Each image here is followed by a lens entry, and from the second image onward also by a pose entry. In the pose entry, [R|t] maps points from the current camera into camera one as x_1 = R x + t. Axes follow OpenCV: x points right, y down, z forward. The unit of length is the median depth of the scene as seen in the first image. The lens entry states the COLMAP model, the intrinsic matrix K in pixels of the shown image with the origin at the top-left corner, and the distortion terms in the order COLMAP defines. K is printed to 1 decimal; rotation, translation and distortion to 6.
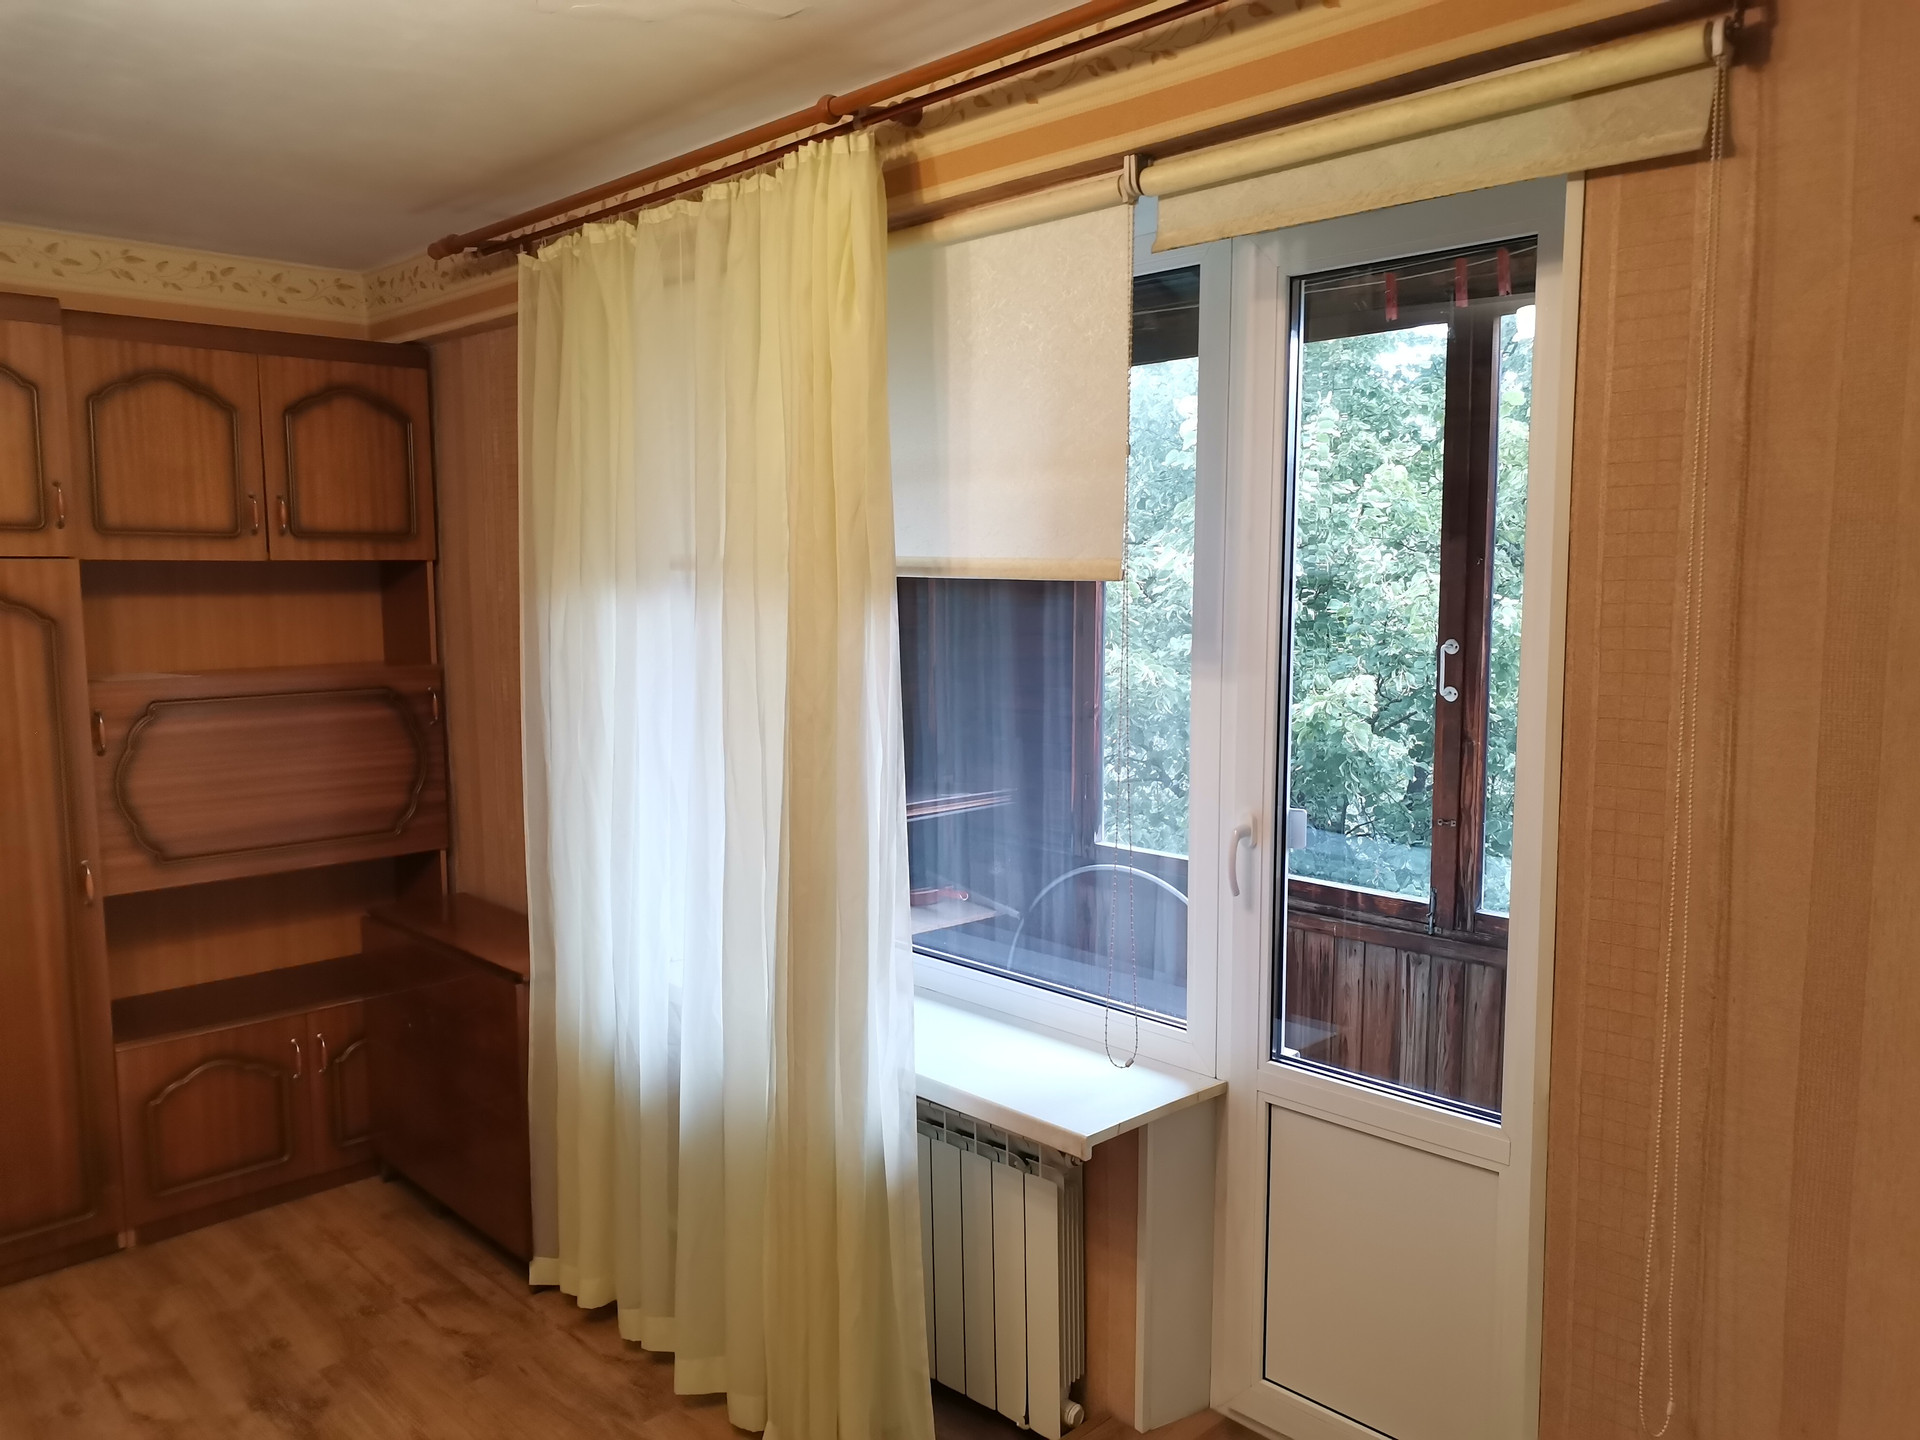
lens RADIAL K [[1431.5, 0, 961.2], [0, 1431.5, 718.7], [0, 0, 1]] dist [-0.000214, 0.003209]
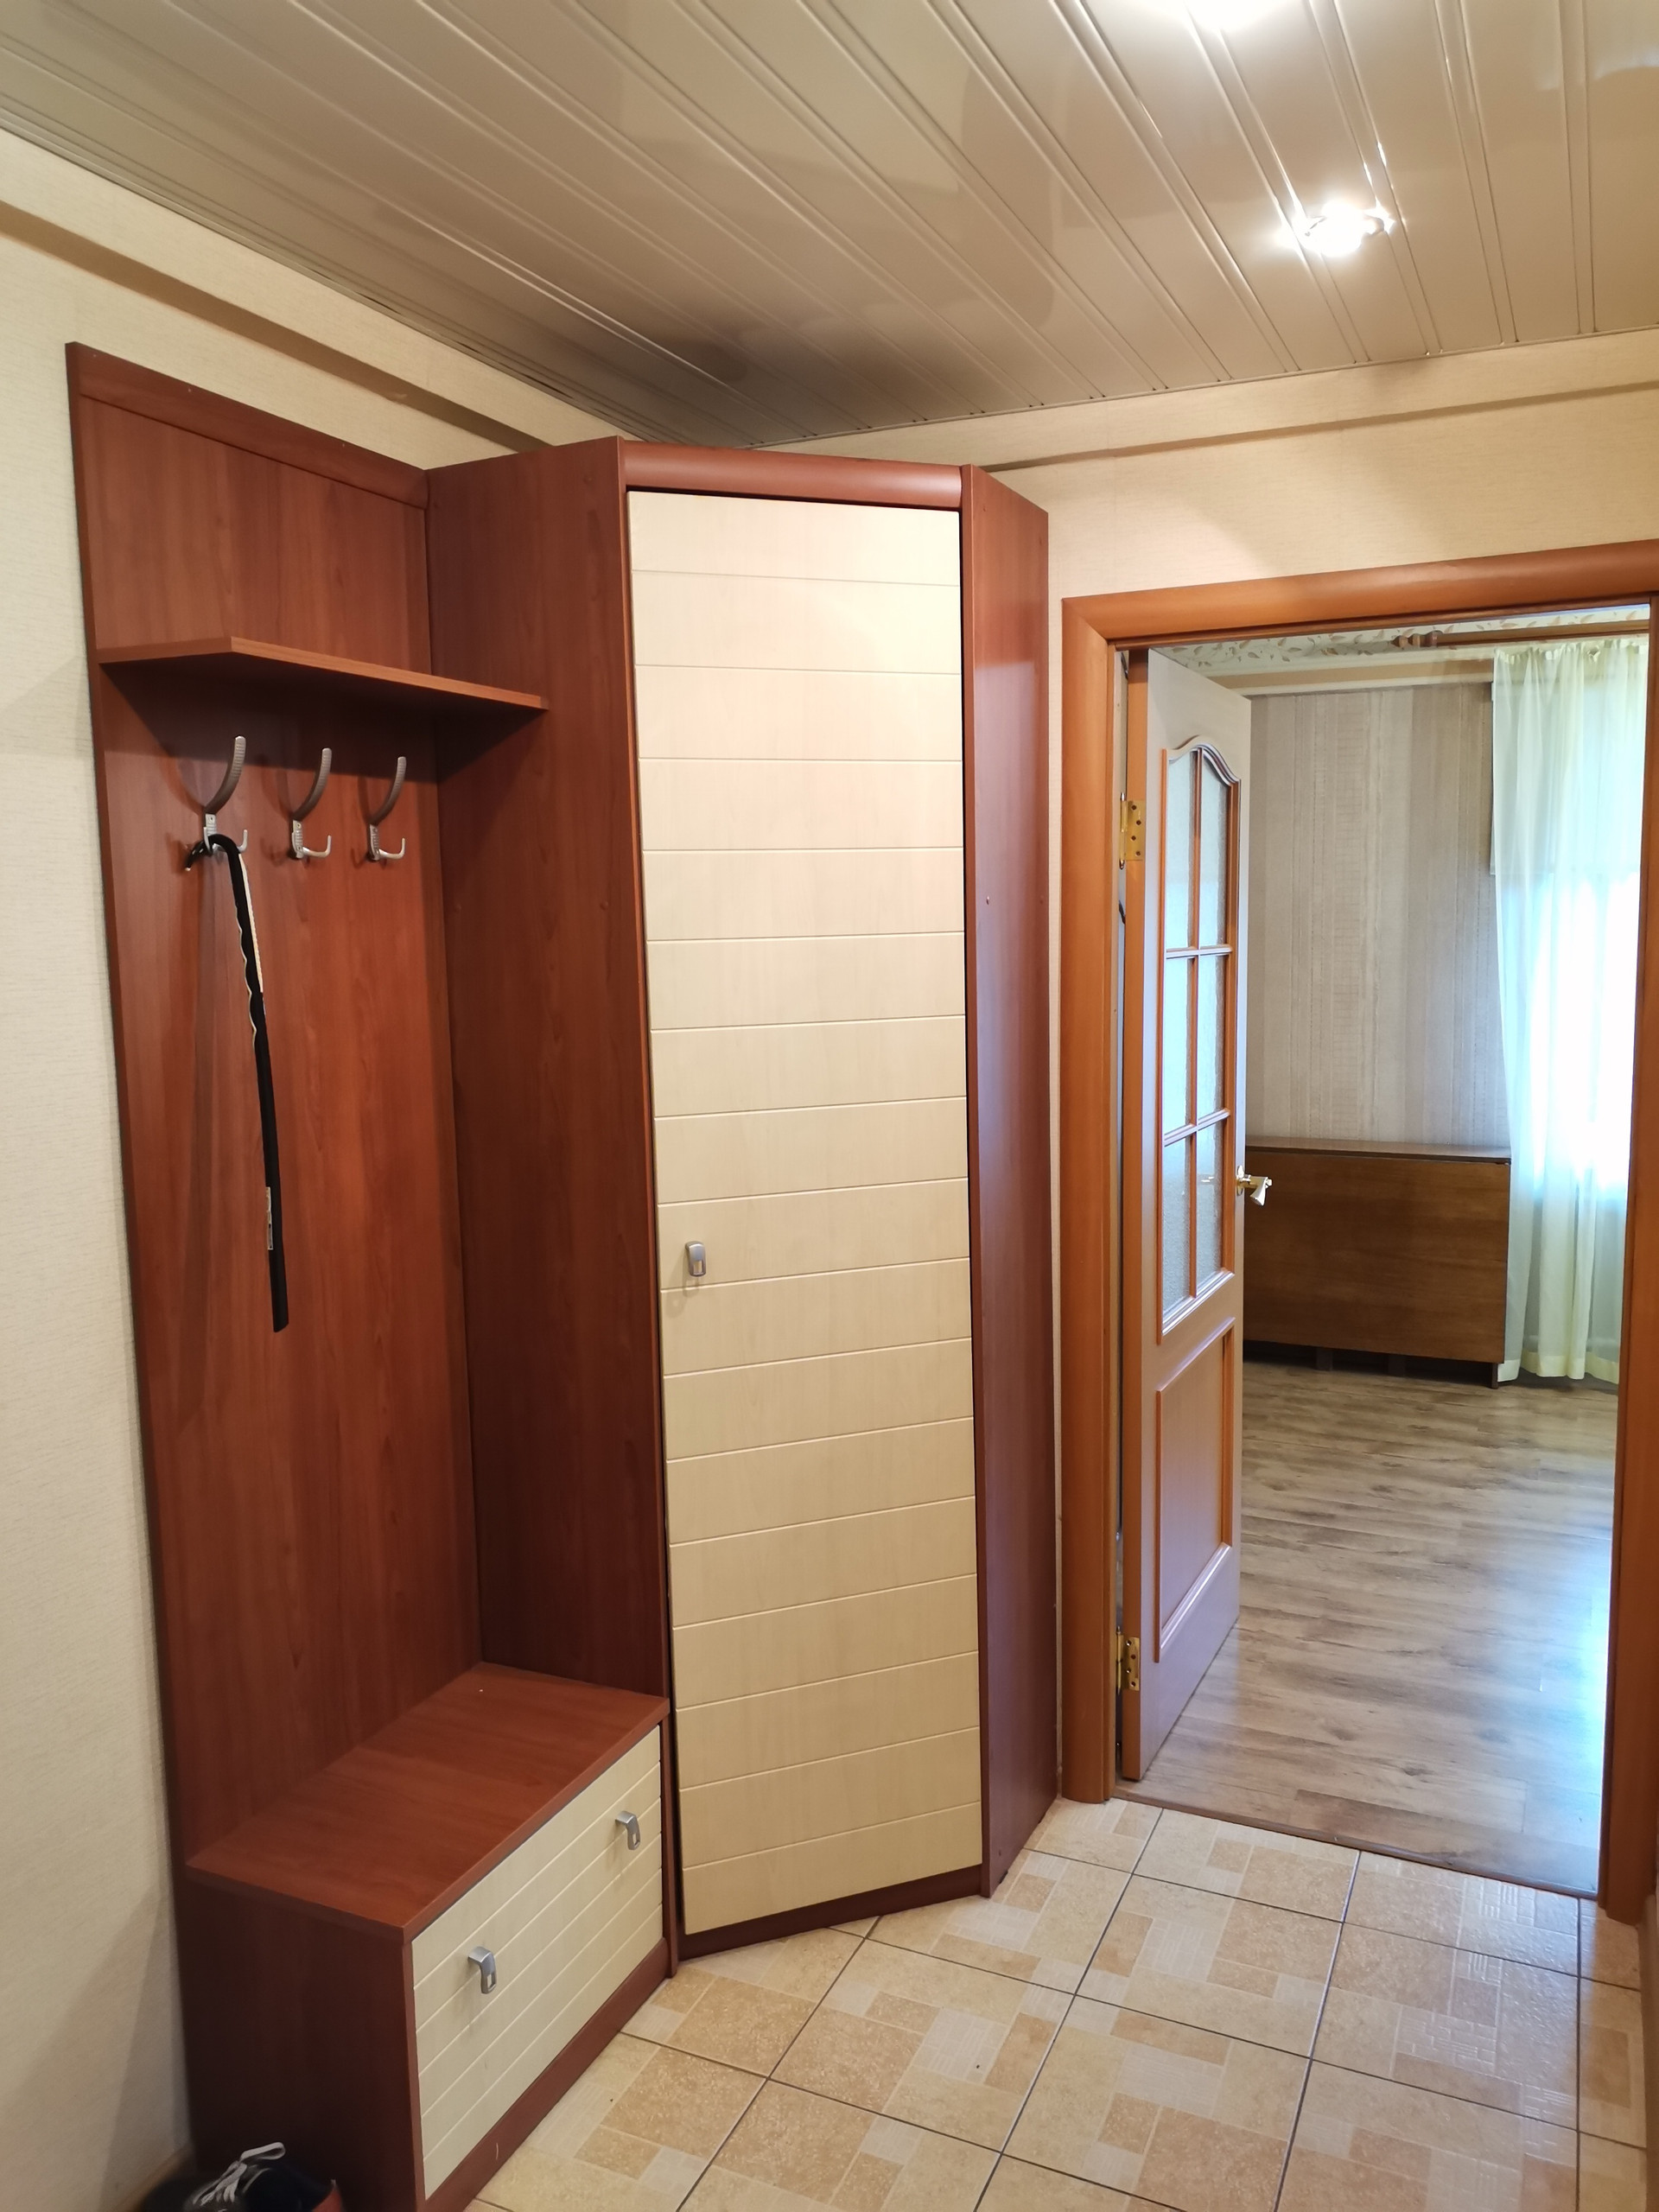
lens RADIAL K [[1649.2, 0, 809.2], [0, 1649.2, 1088.5], [0, 0, 1]] dist [-0.000214, 0.003209]
pose [[0.936456, -0.055037, 0.346440, -1.389620], [0.057997, 0.998315, 0.001827, 0.068500], [-0.345957, 0.018381, 0.938070, -0.255209]]
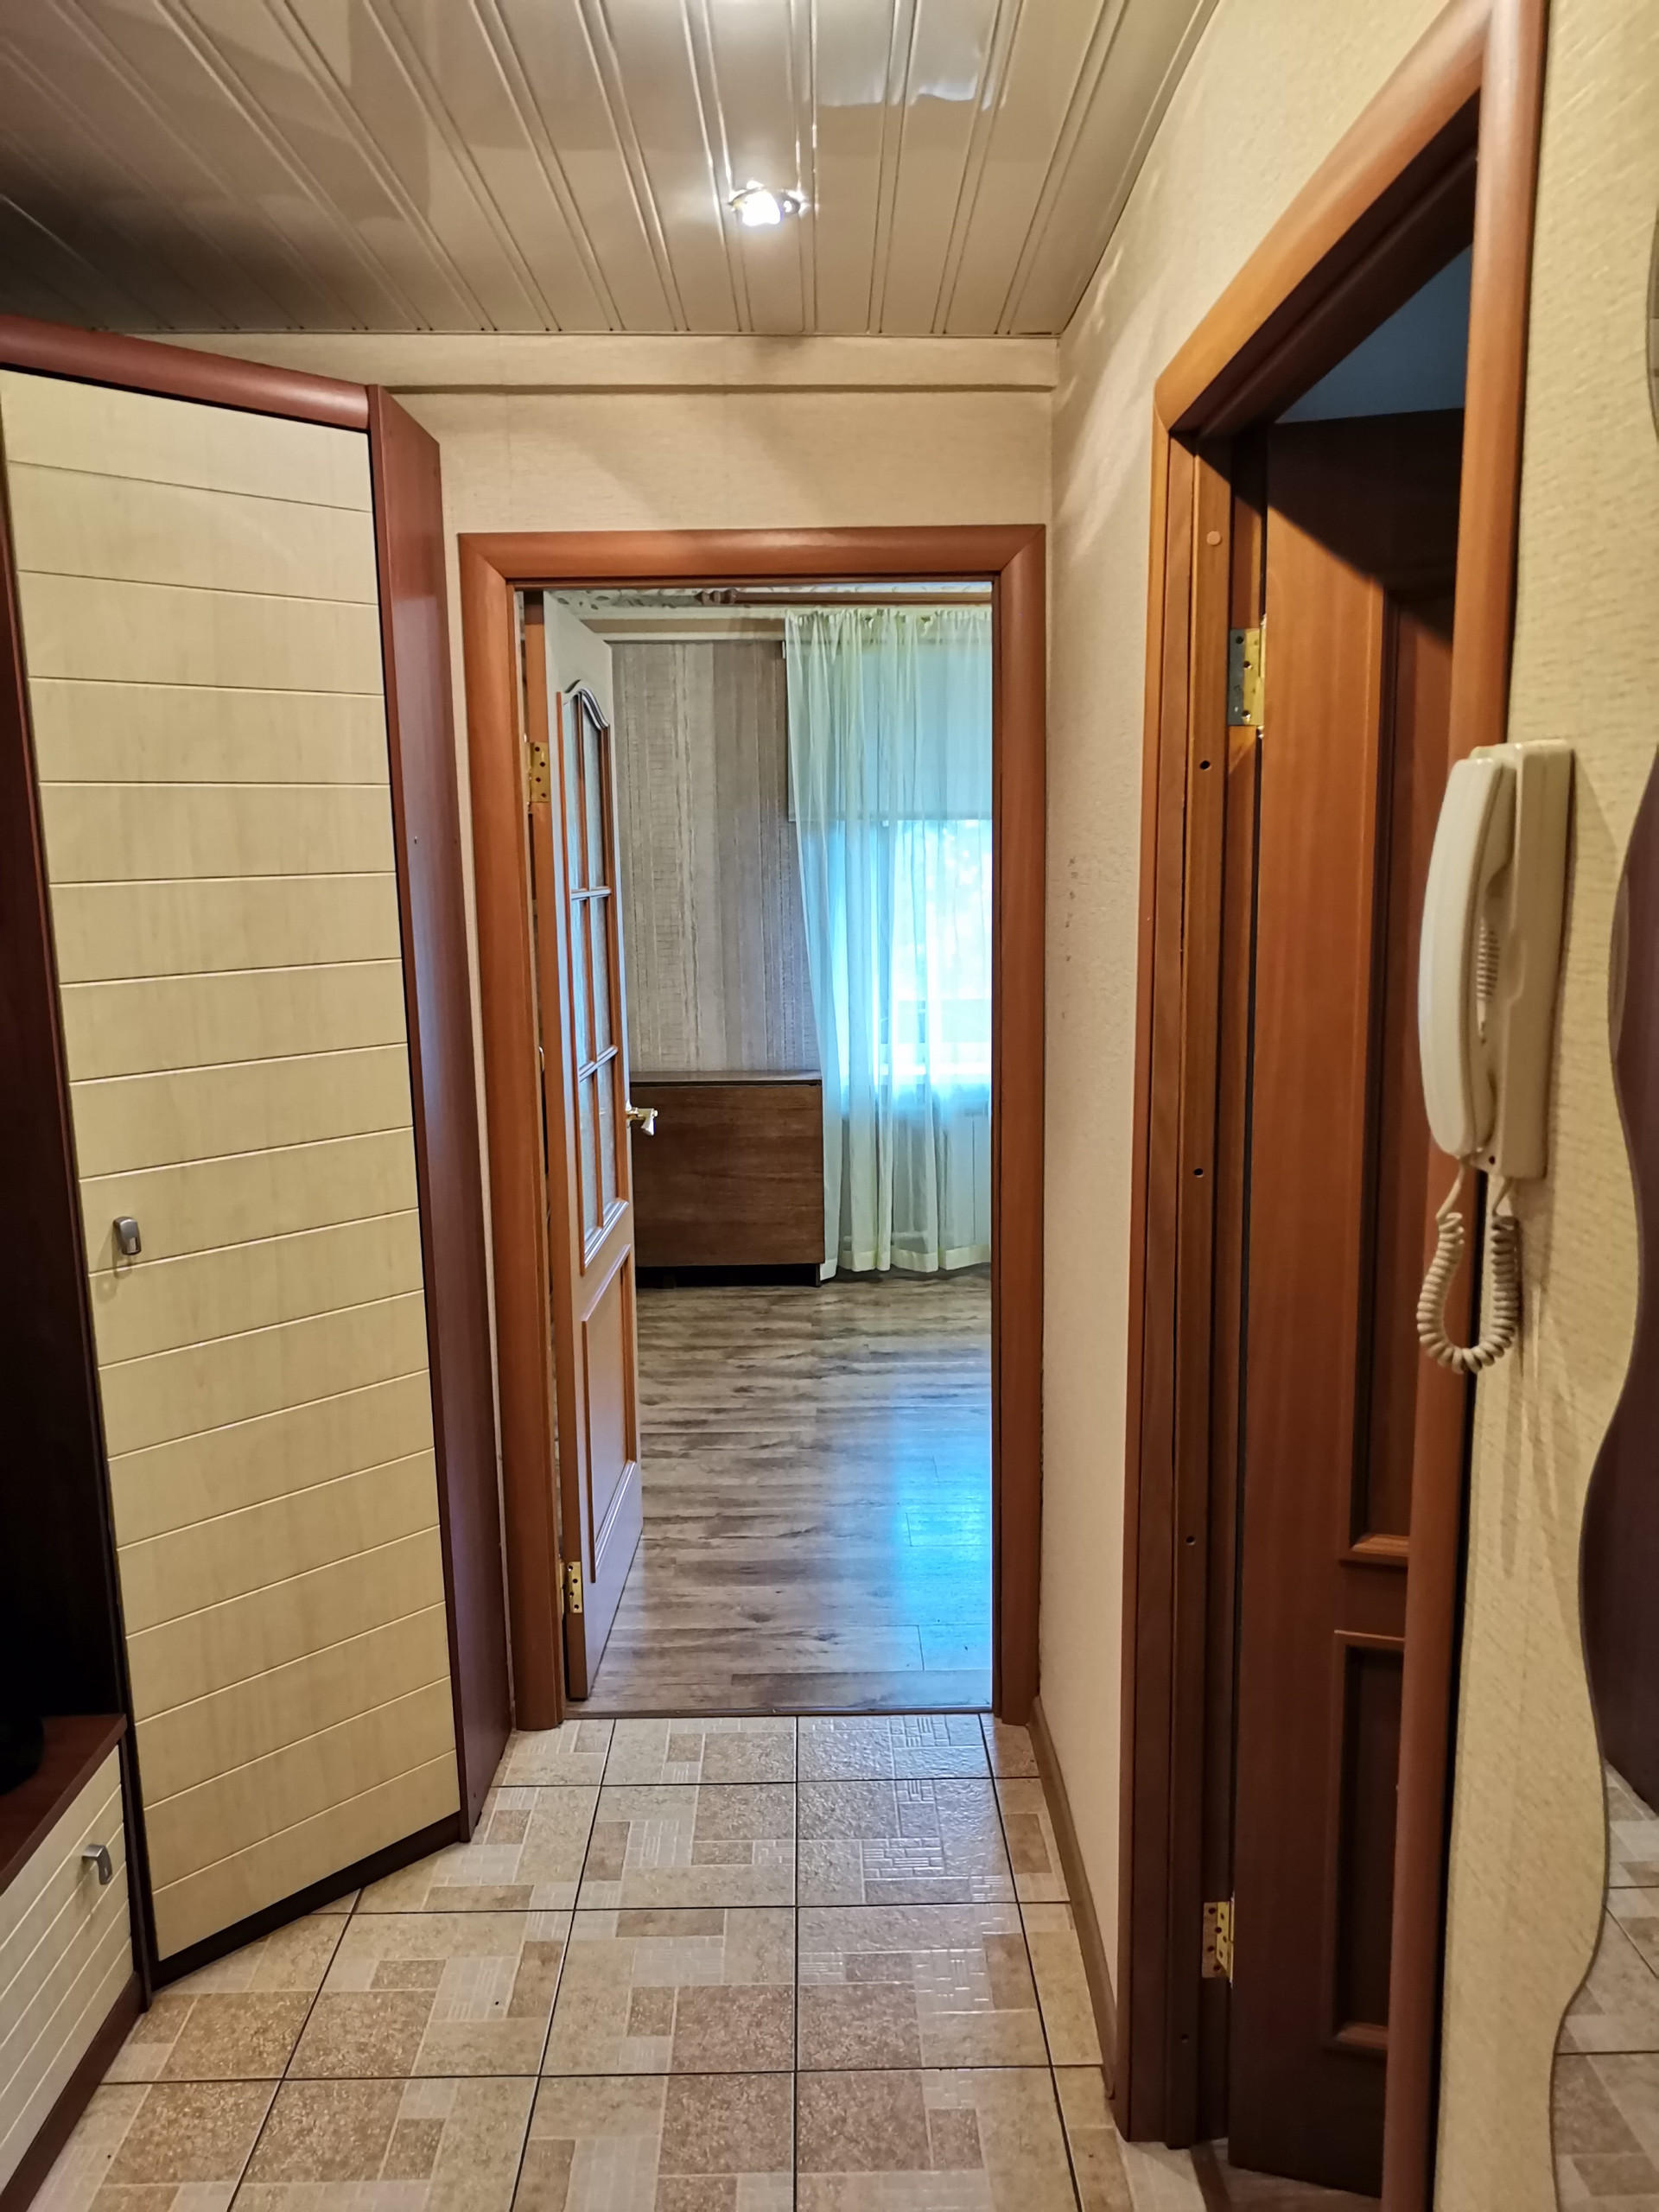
lens RADIAL K [[1649.2, 0, 808.2], [0, 1649.2, 1090.6], [0, 0, 1]] dist [-0.000214, 0.003209]
pose [[0.696389, -0.117882, 0.707917, -1.456837], [0.094473, 0.992891, 0.072402, 0.062251], [-0.711420, 0.016459, 0.702575, -0.217566]]
